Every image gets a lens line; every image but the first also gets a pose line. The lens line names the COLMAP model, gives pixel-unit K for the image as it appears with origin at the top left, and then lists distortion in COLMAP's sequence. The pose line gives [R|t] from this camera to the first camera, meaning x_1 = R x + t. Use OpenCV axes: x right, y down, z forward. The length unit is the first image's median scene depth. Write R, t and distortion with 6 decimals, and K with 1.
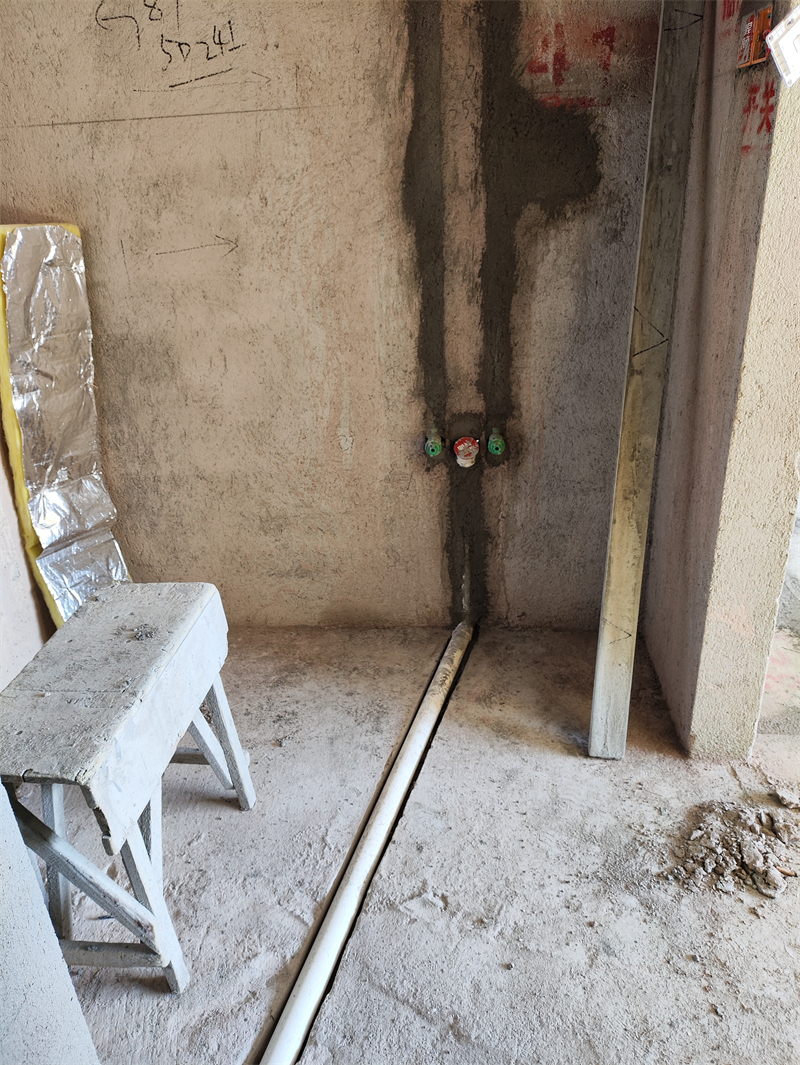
lens RADIAL K [[804.4, 0, 409.1], [0, 804.4, 535.2], [0, 0, 1]] dist [0.046128, -0.070964]
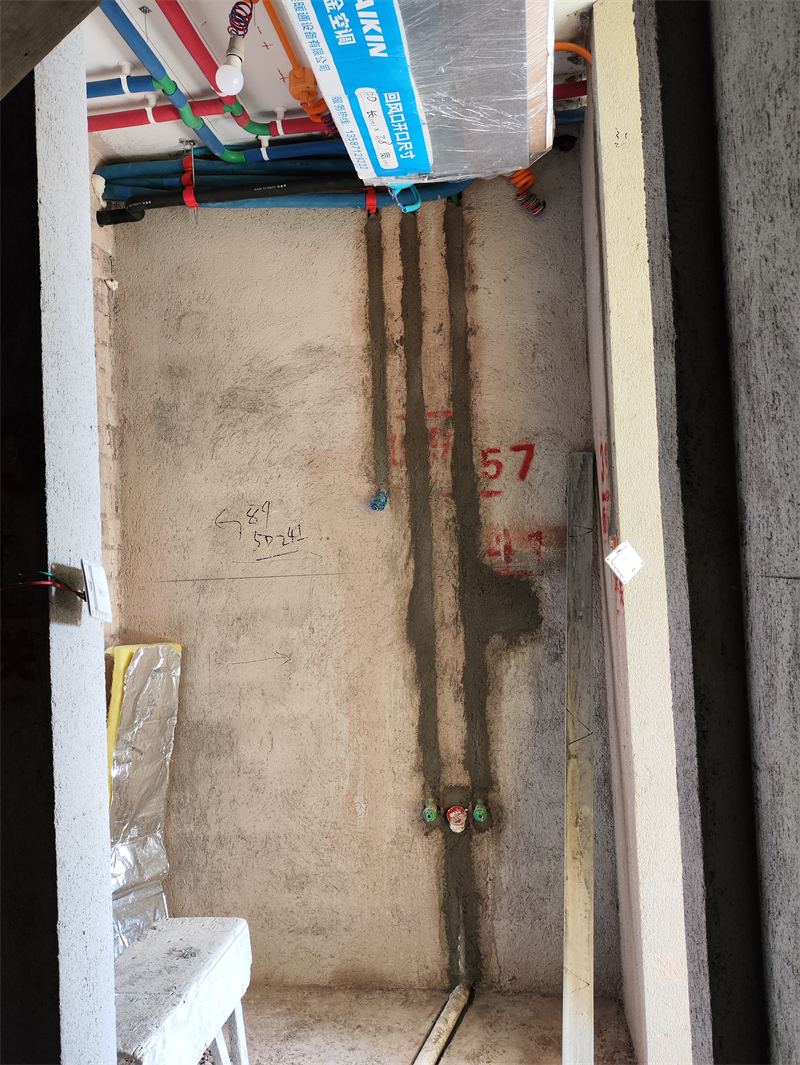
lens RADIAL K [[804.4, 0, 410.8], [0, 804.4, 528.2], [0, 0, 1]] dist [0.046128, -0.070964]
pose [[0.998618, 0.004667, -0.052353, 0.074197], [-0.027859, 0.891622, -0.451924, 0.071782], [0.044570, 0.452757, 0.890519, -0.364955]]
